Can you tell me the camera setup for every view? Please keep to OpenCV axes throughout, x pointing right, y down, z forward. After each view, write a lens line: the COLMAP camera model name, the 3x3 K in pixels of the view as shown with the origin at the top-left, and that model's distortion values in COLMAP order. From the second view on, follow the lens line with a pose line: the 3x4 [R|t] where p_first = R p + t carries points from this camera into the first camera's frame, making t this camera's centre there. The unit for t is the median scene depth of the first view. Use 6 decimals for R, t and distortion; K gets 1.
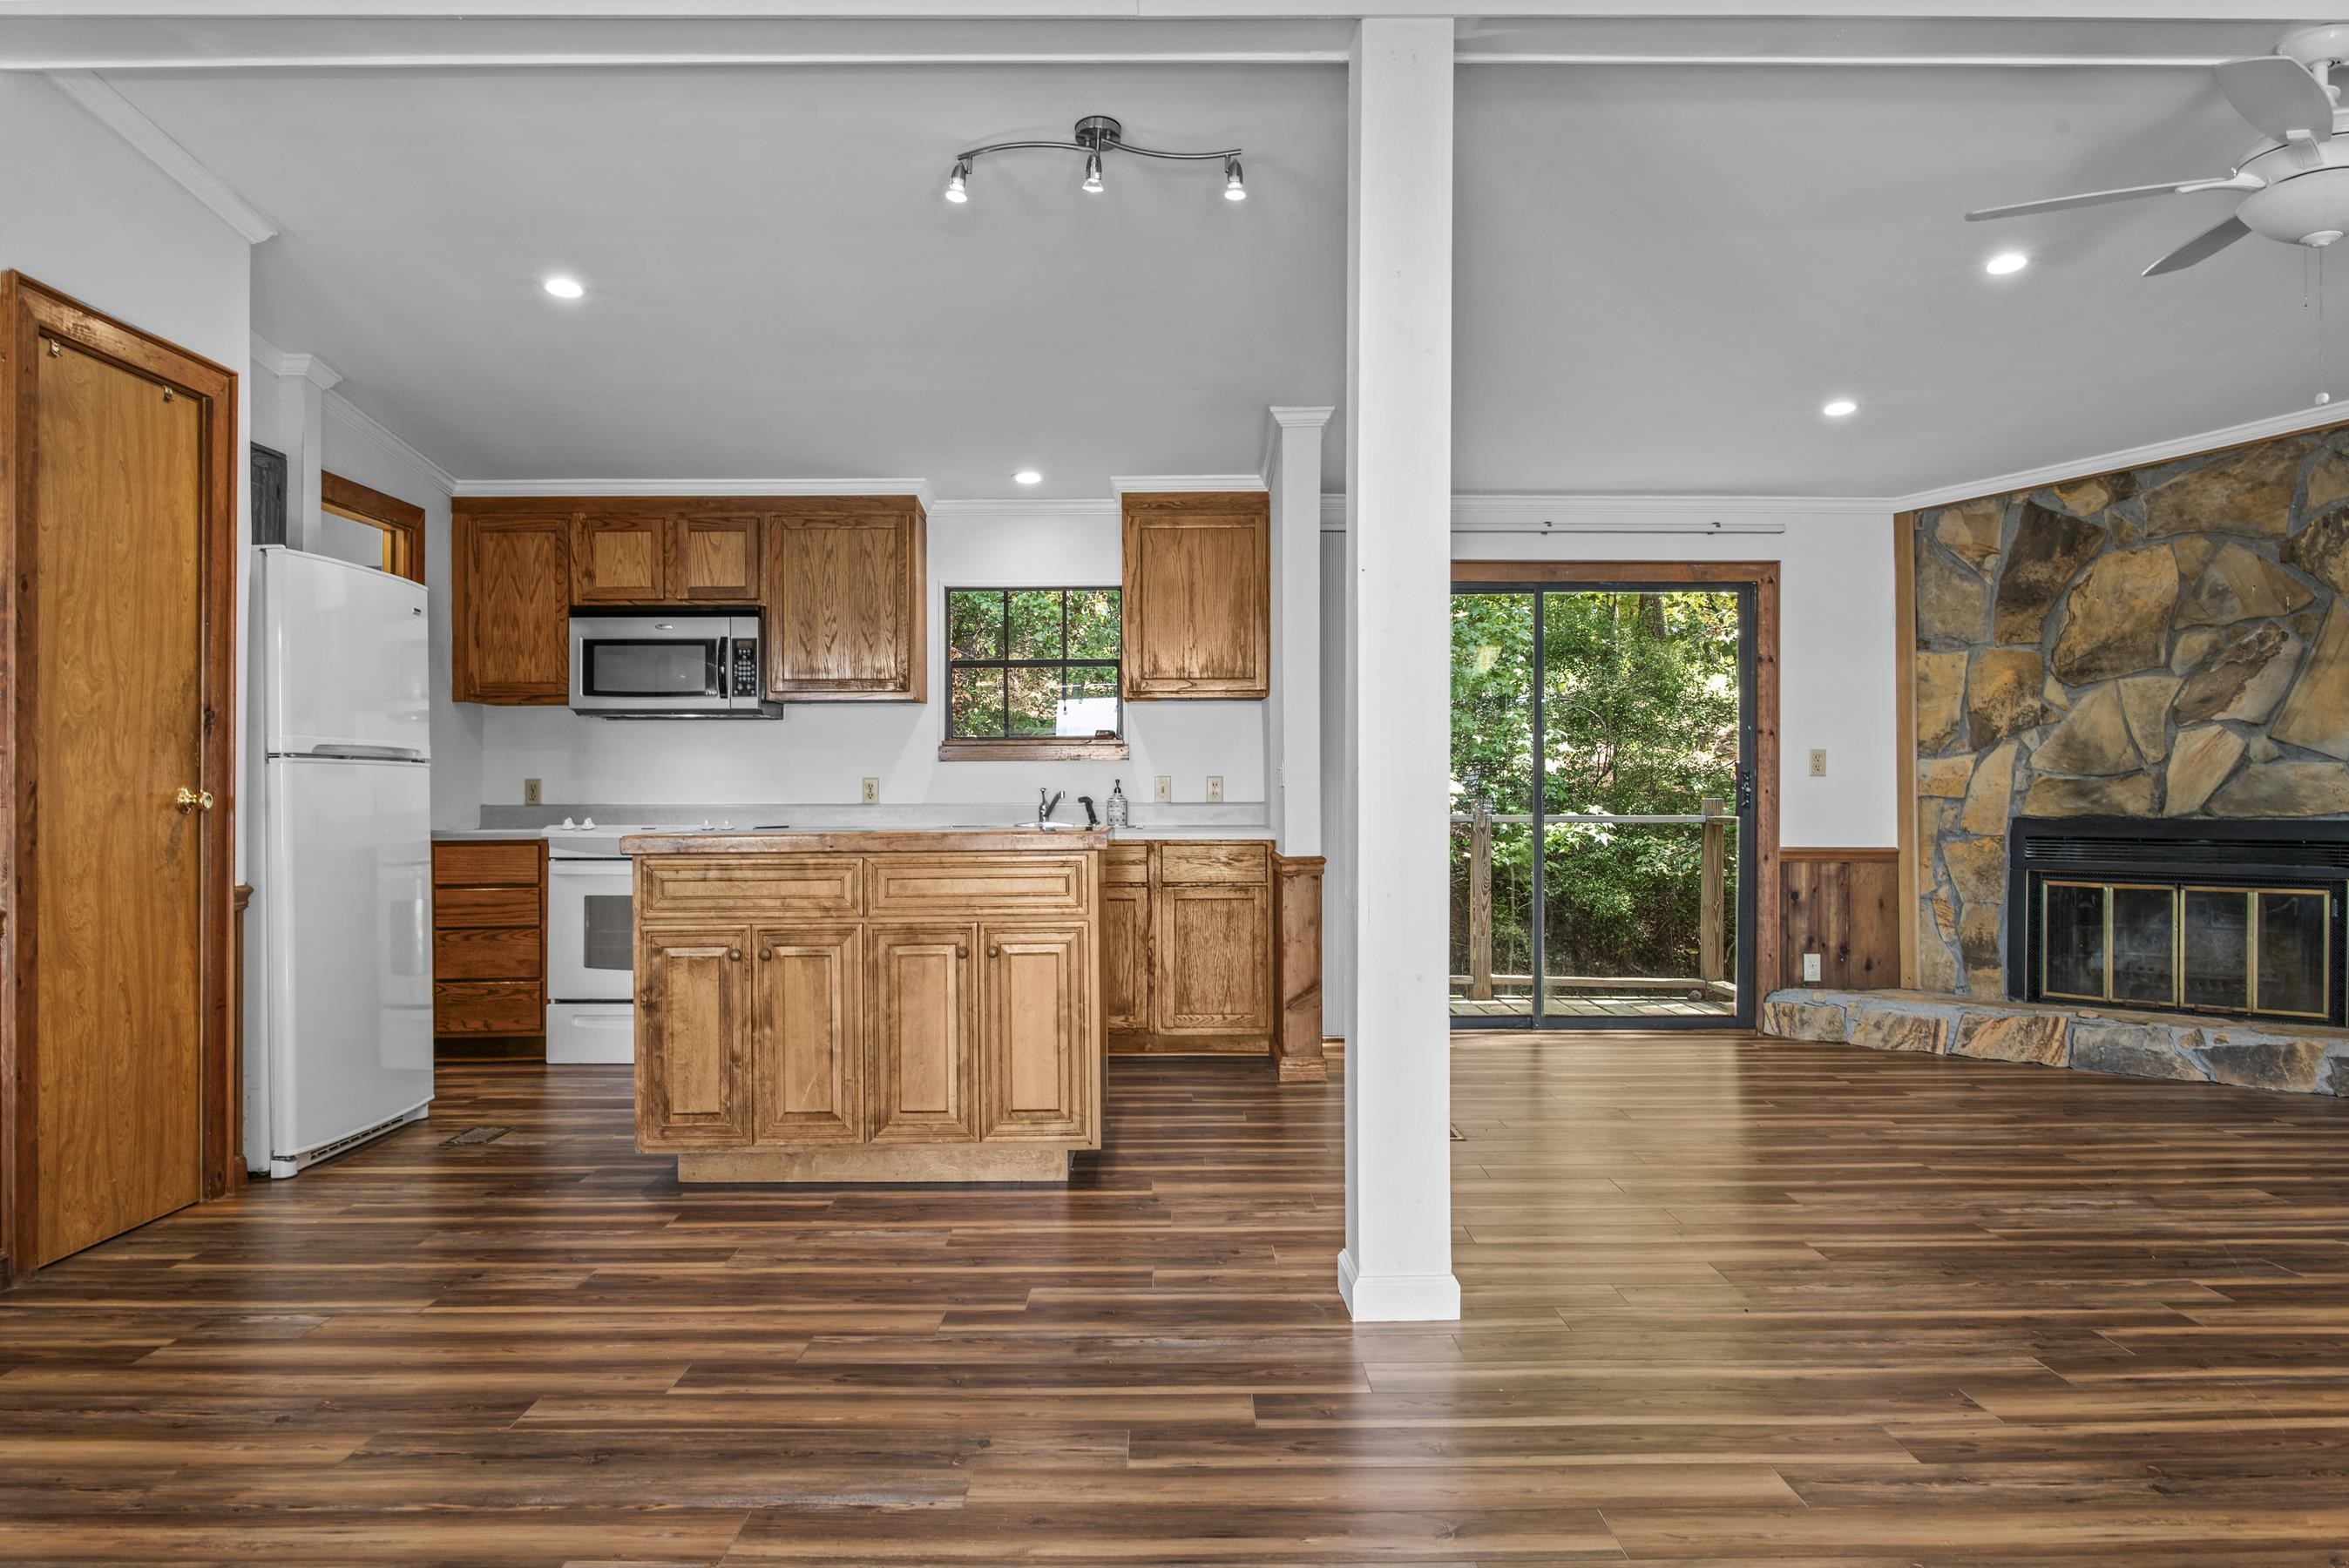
lens RADIAL K [[1570.4, 0, 1134.9], [0, 1570.4, 806.0], [0, 0, 1]] dist [0.001916, -0.004298]
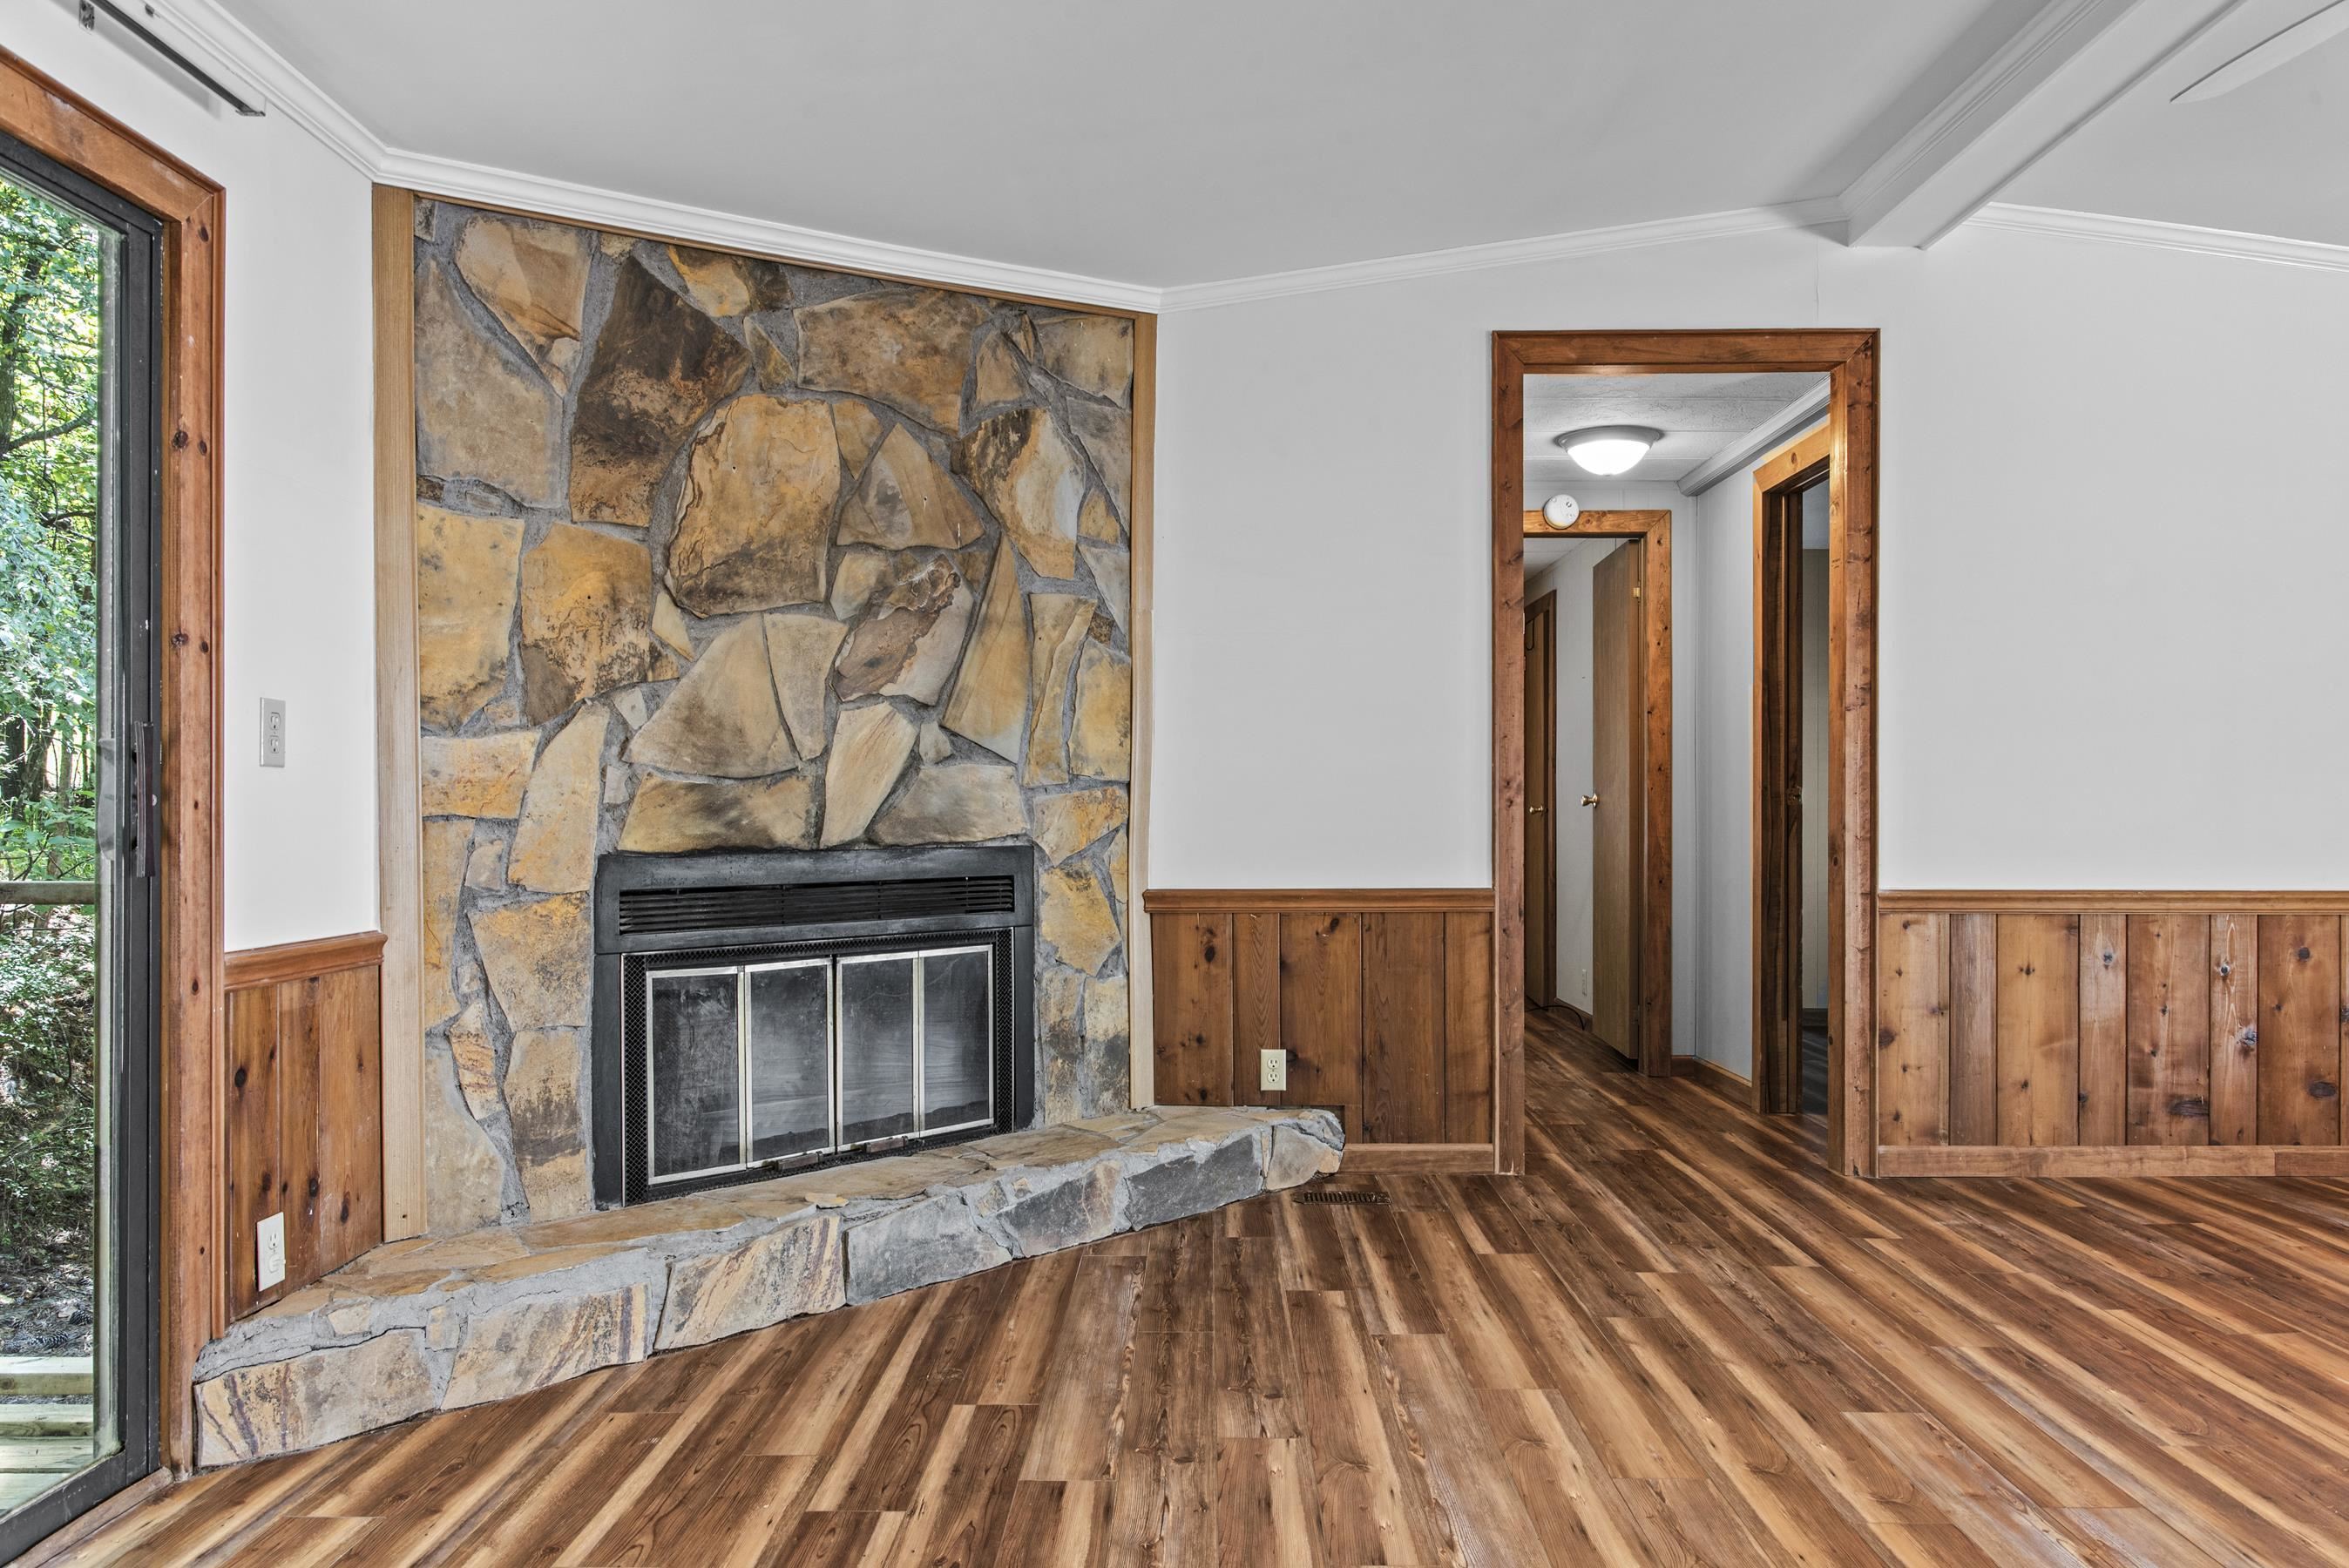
lens RADIAL K [[1588.2, 0, 1174.3], [0, 1588.2, 805.5], [0, 0, 1]] dist [0.000497, -0.000967]
pose [[-0.005073, 0.001973, 0.999985, 0.034518], [0.010164, 0.999946, -0.001922, -0.006767], [-0.999935, 0.010154, -0.005092, 0.857514]]
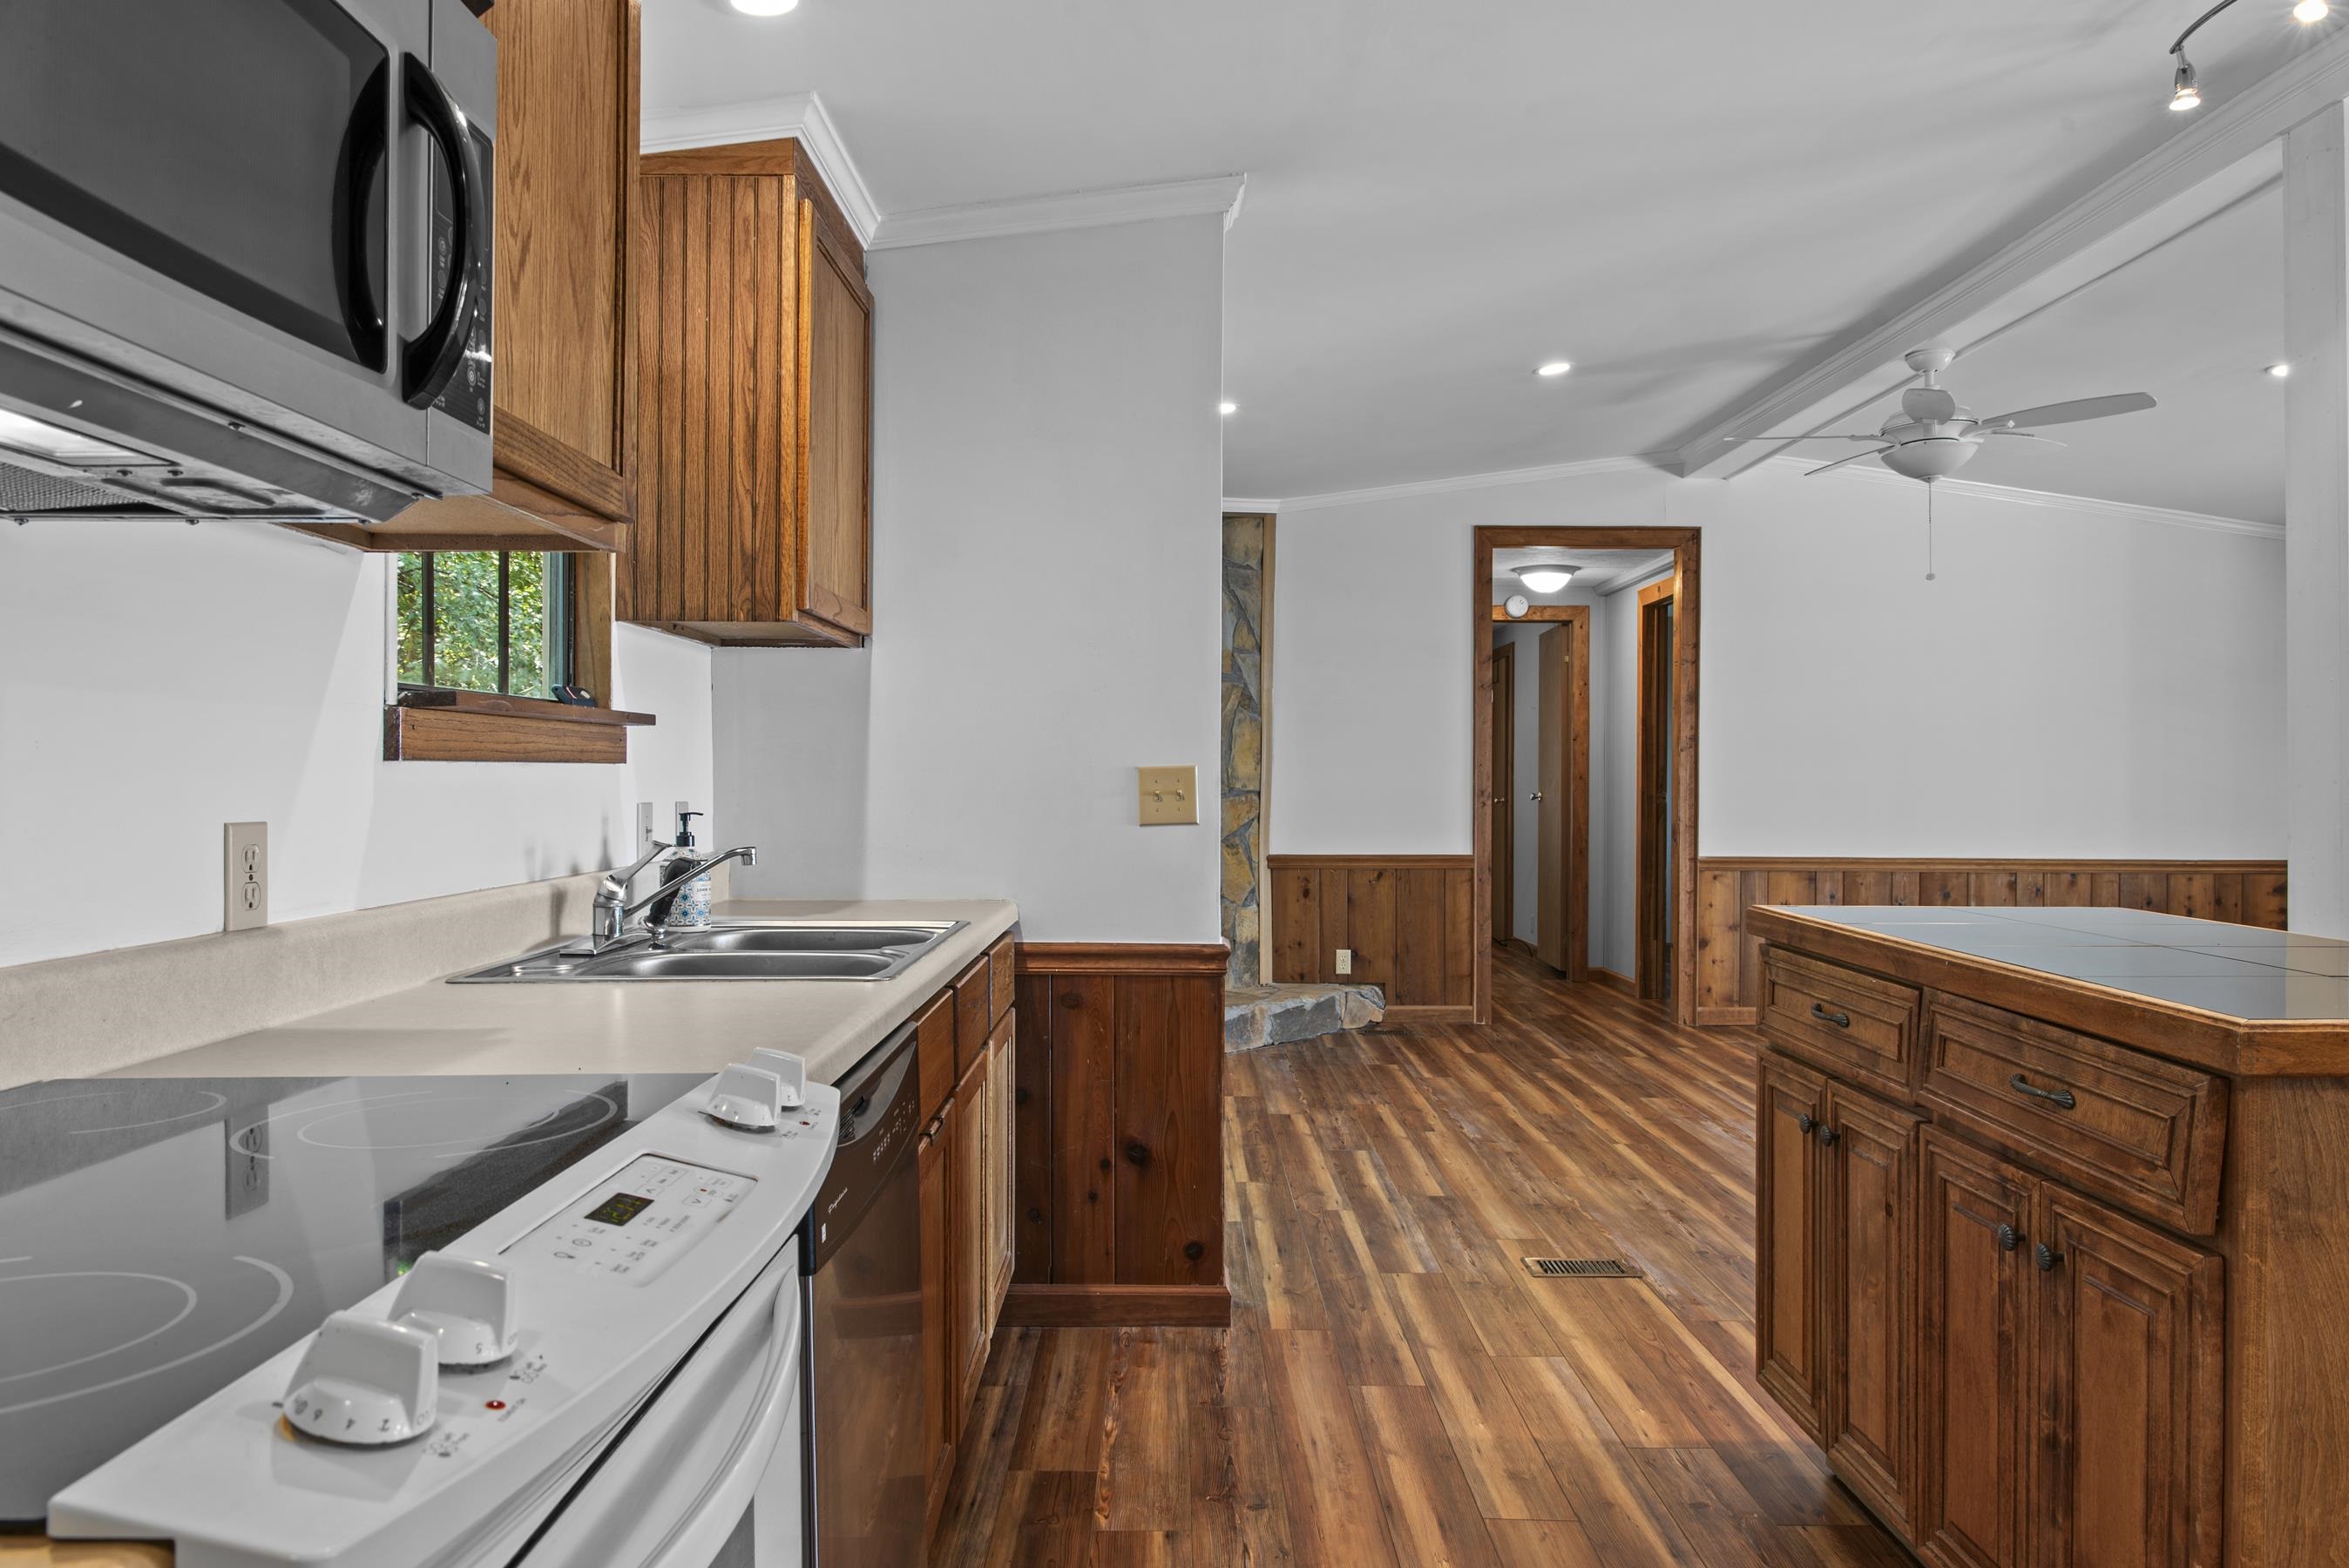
lens RADIAL K [[1609.7, 0, 1176.6], [0, 1609.7, 775.6], [0, 0, 1]] dist [0.000142, -0.000286]
pose [[-0.030541, 0.003758, 0.999526, -0.477869], [0.005390, 0.999979, -0.003595, -0.026831], [-0.999519, 0.005278, -0.030561, 0.975647]]
